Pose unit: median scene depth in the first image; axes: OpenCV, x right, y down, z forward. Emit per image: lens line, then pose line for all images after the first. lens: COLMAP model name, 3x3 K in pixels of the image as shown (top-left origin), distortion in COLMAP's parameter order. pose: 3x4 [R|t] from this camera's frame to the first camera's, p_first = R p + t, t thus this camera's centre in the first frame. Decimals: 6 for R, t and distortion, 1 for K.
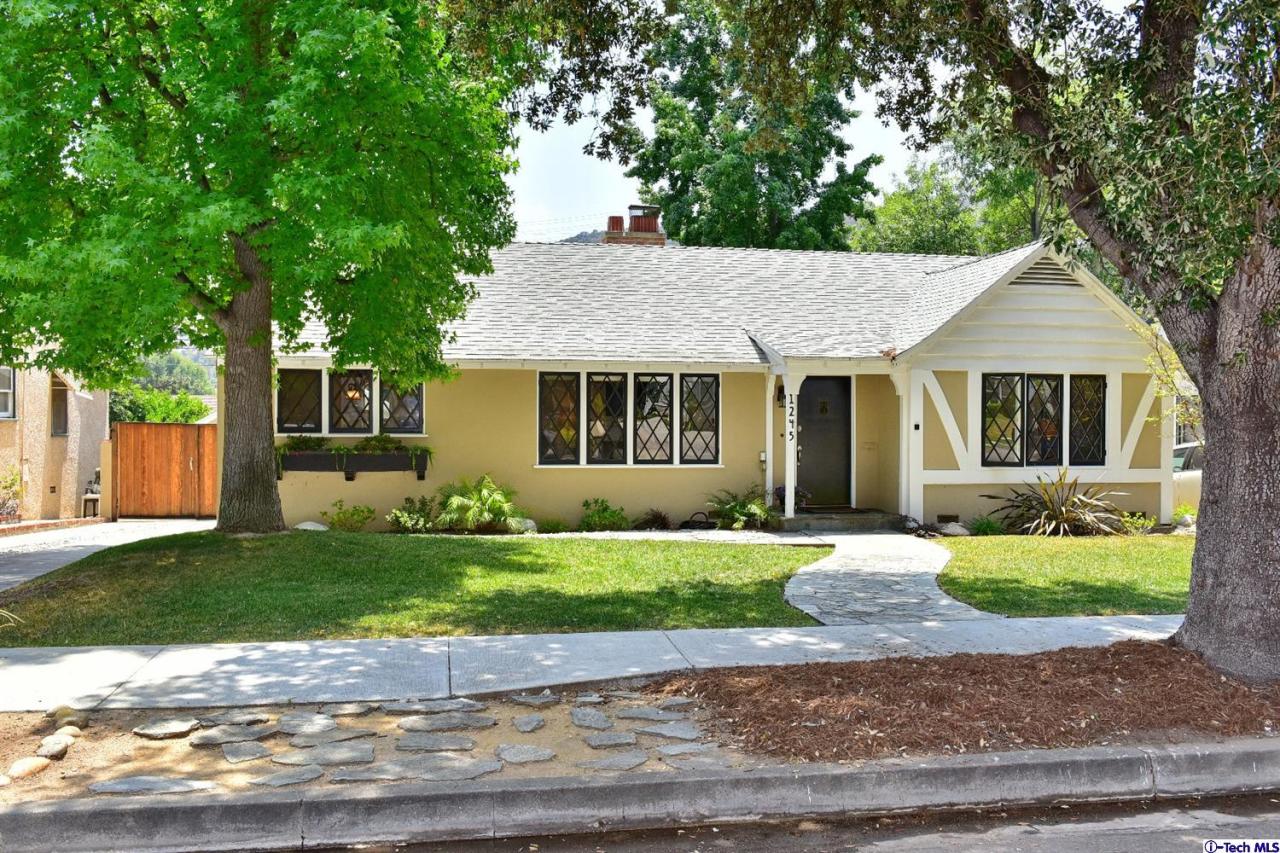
lens RADIAL K [[1192.2, 0, 633.6], [0, 1192.2, 429.0], [0, 0, 1]] dist [0.010055, 0.000000]
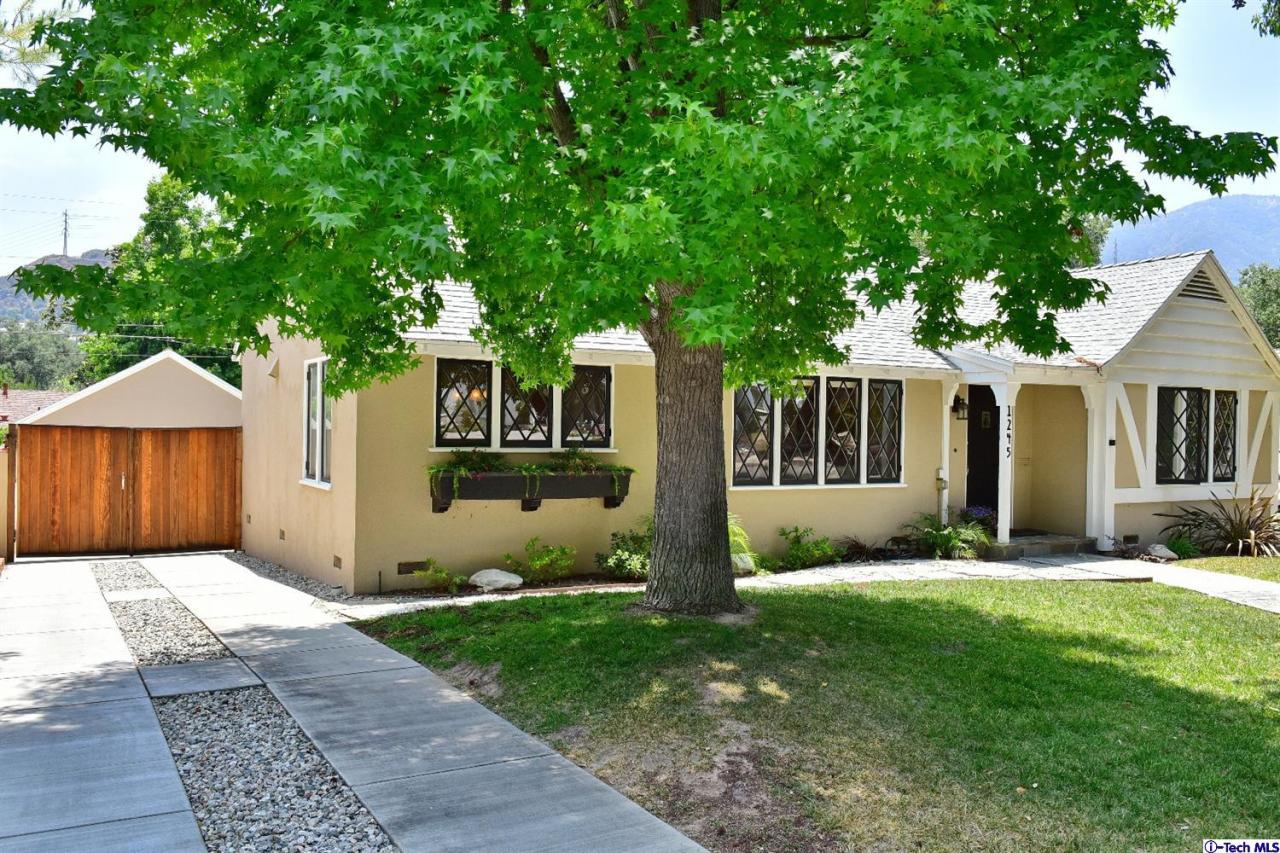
lens RADIAL K [[1068.2, 0, 642.5], [0, 1068.2, 425.6], [0, 0, 1]] dist [0.007708, 0.002962]
pose [[0.940219, 0.010405, 0.340412, -0.389328], [-0.009130, 0.999944, -0.005346, -0.007024], [-0.340449, 0.001918, 0.940261, 0.333853]]
